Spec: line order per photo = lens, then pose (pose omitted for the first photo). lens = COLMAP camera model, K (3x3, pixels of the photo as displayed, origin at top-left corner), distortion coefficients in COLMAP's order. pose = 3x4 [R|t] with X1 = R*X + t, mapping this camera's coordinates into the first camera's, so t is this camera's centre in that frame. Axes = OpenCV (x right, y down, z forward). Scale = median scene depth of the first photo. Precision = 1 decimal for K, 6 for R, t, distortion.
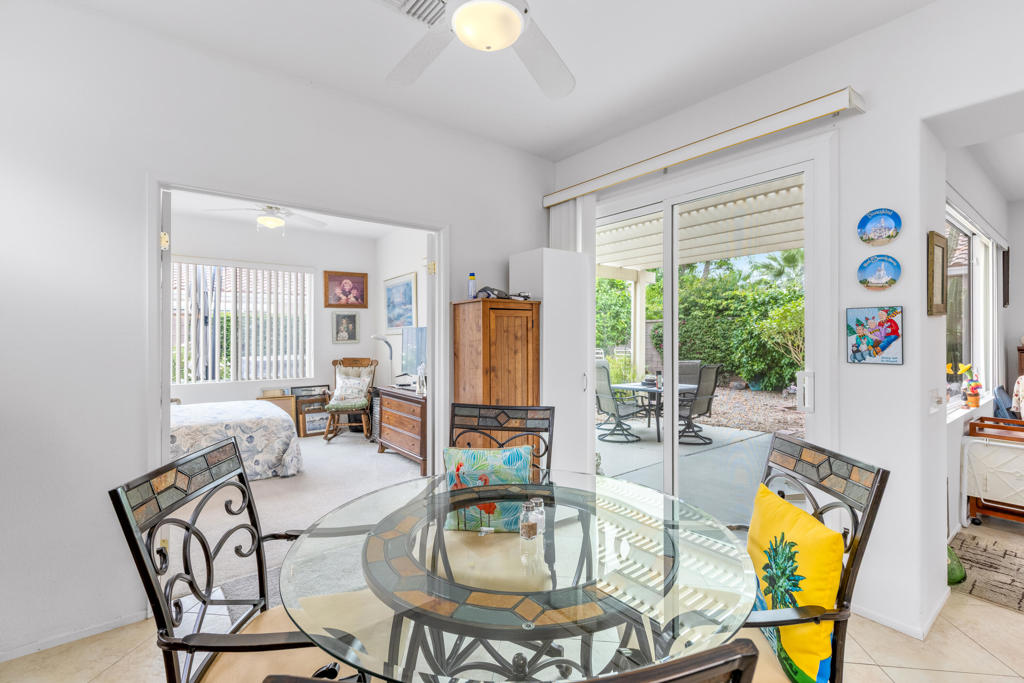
lens RADIAL K [[464.0, 0, 512.3], [0, 464.0, 338.3], [0, 0, 1]] dist [-0.000067, 0.000032]
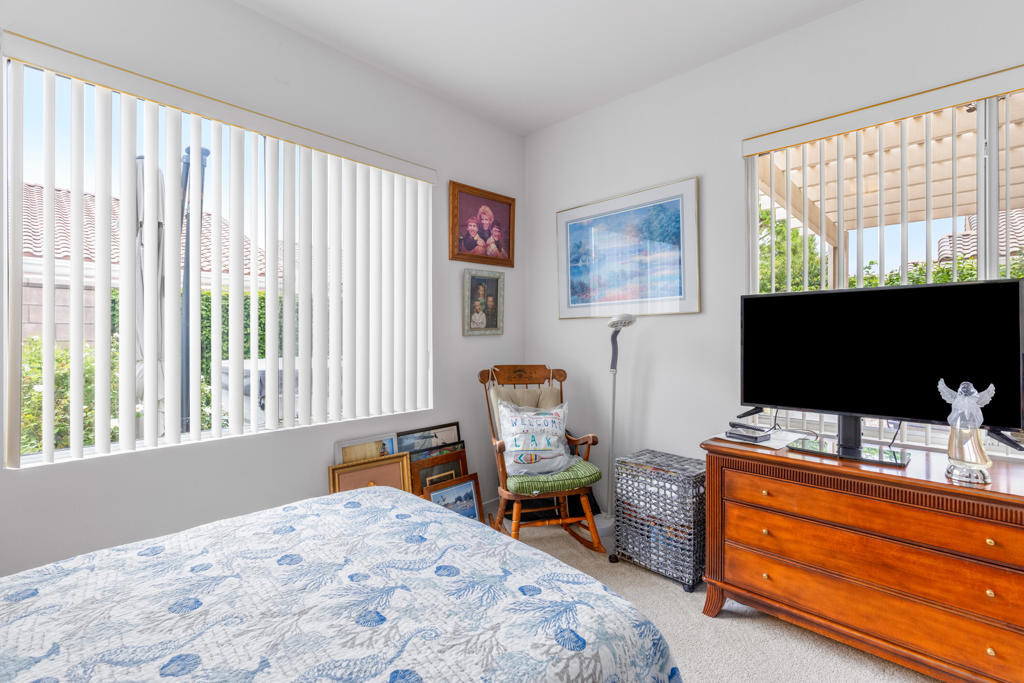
lens RADIAL K [[464.0, 0, 513.0], [0, 464.0, 337.3], [0, 0, 1]] dist [-0.000067, 0.000032]
pose [[0.989504, -0.005238, 0.144414, -0.392339], [0.004987, 0.999985, 0.002100, 0.011784], [-0.144423, -0.001358, 0.989515, 0.499128]]
